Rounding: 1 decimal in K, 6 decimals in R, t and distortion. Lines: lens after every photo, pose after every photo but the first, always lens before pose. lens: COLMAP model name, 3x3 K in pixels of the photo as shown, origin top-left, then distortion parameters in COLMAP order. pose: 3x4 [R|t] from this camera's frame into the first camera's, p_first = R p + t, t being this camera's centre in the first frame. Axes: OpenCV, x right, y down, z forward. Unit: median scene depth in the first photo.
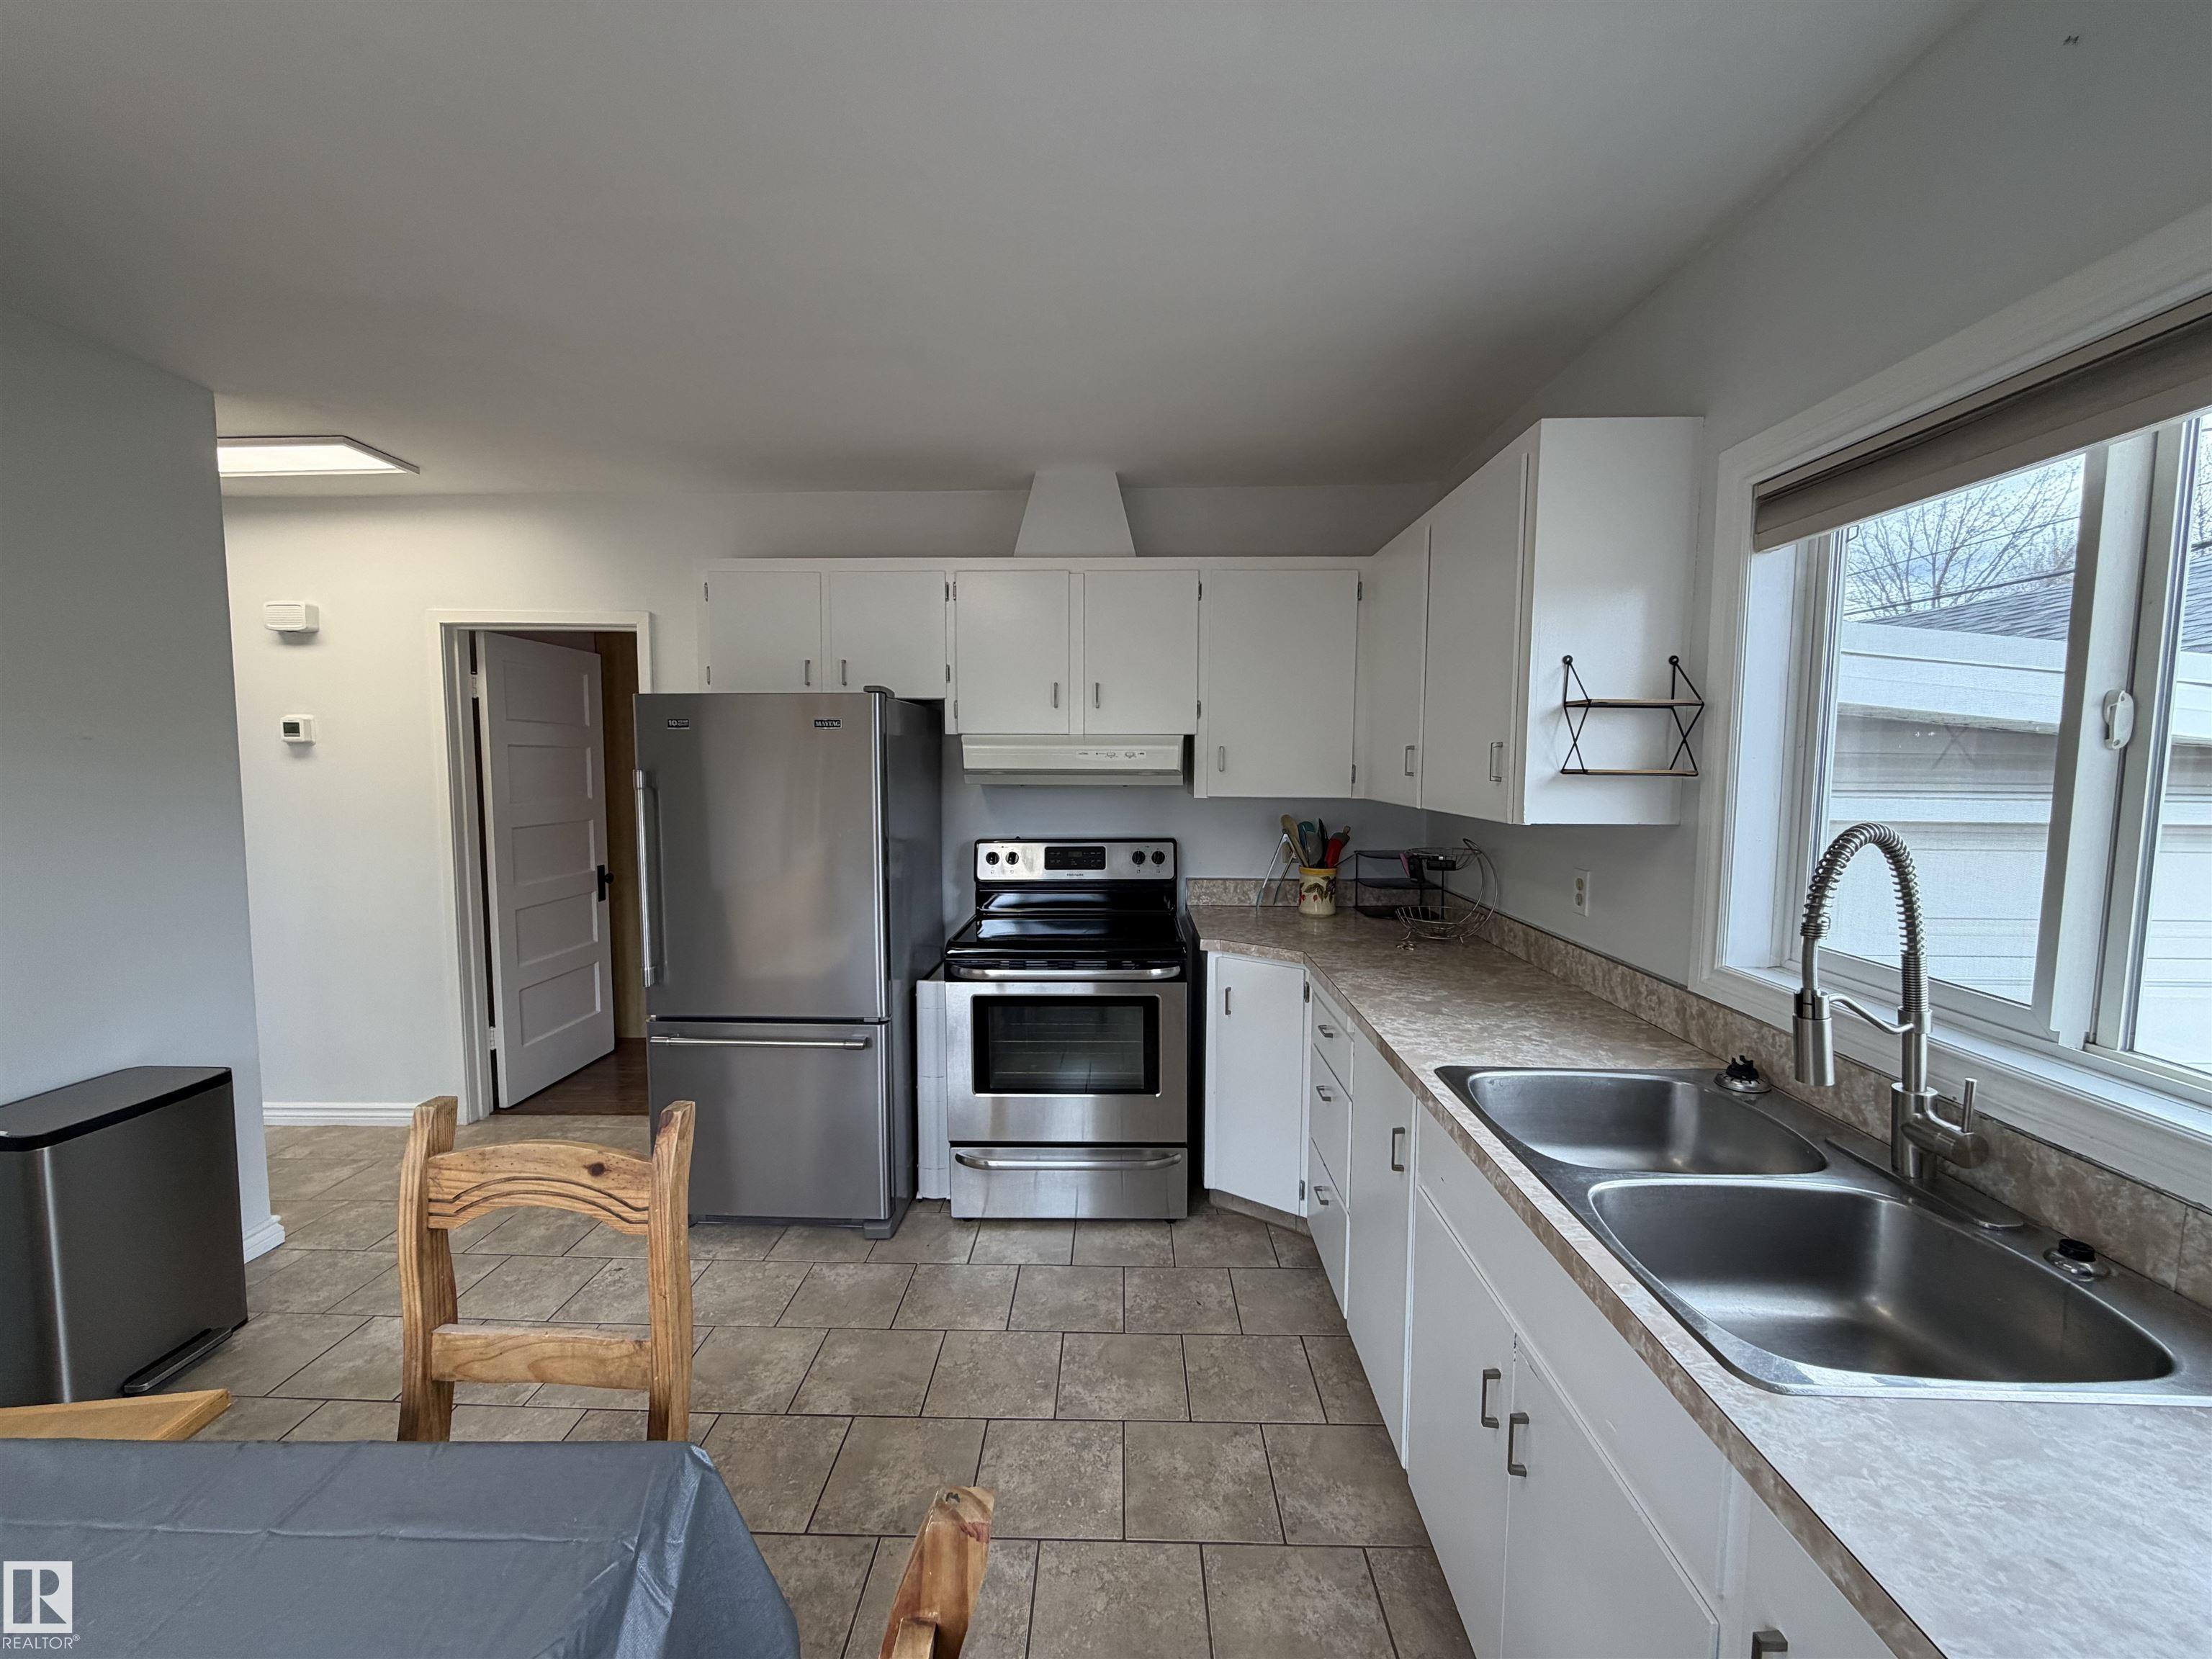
lens RADIAL K [[879.6, 0, 1100.7], [0, 879.6, 835.9], [0, 0, 1]] dist [0.001105, -0.000703]
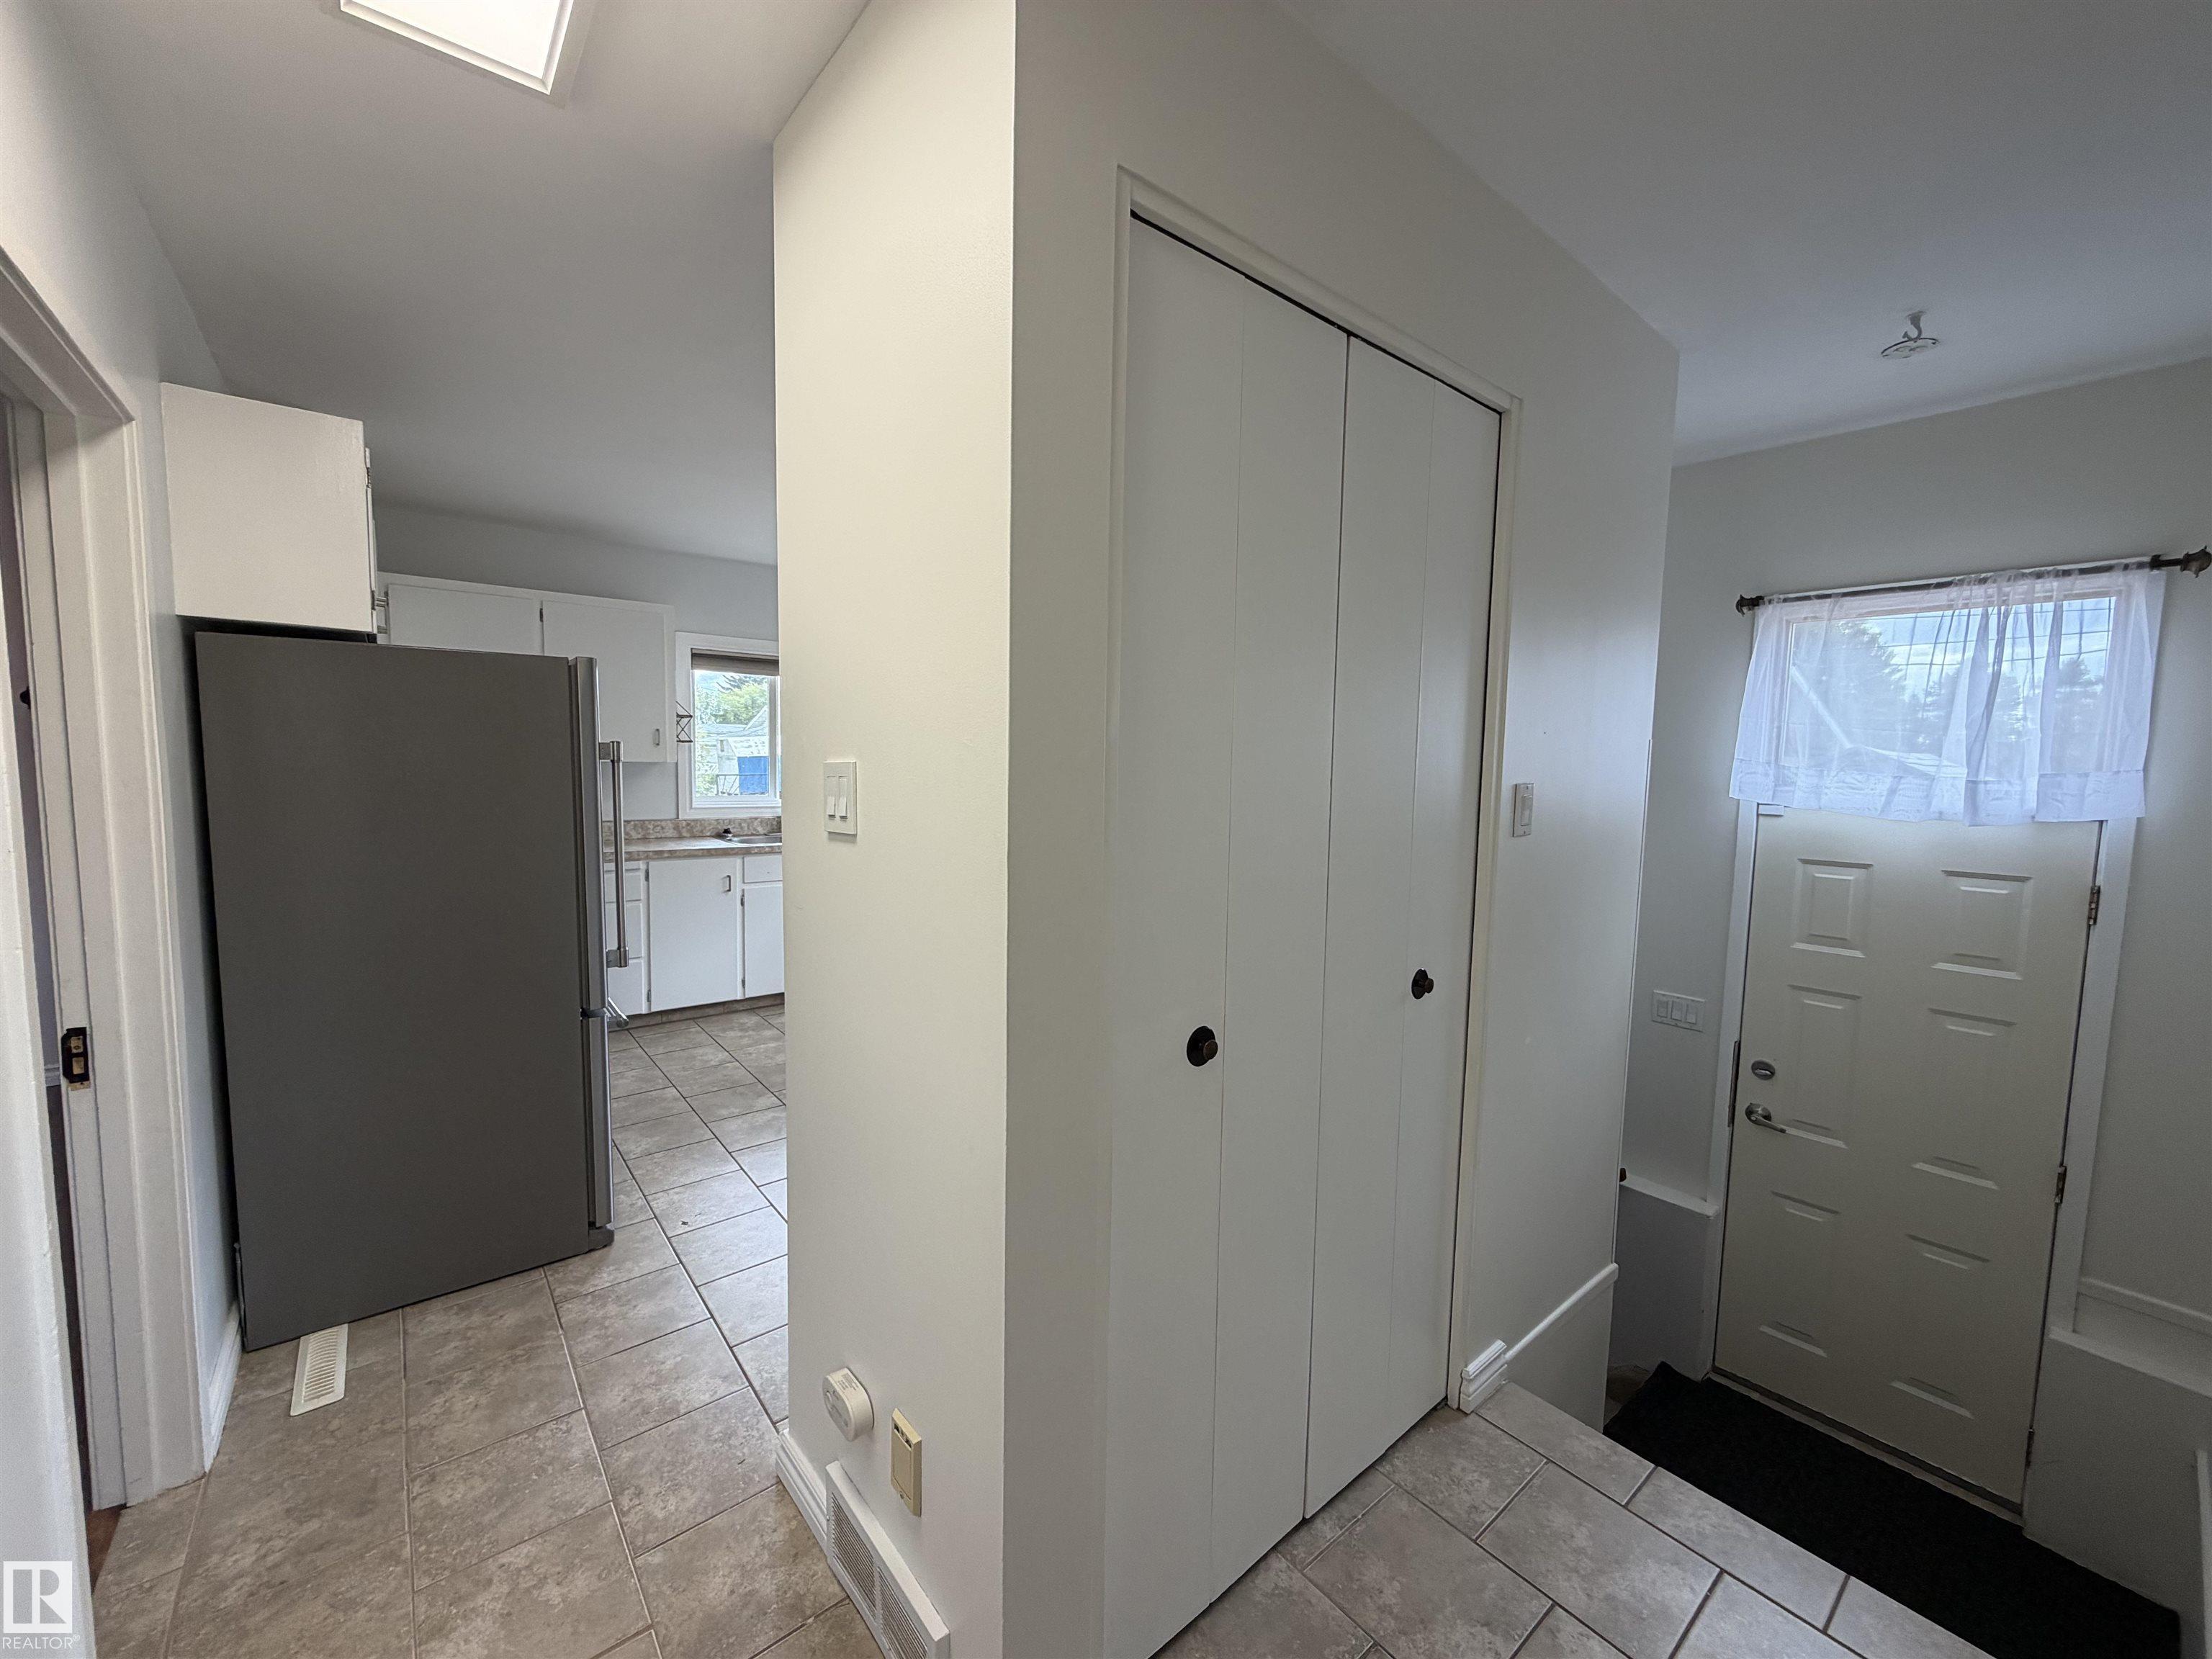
lens RADIAL K [[879.6, 0, 1096.4], [0, 879.6, 823.1], [0, 0, 1]] dist [0.001105, -0.000703]
pose [[-0.652570, -0.073620, 0.754144, -2.294555], [0.044868, 0.989768, 0.135447, -0.131600], [-0.756399, 0.122226, -0.642590, 1.772902]]
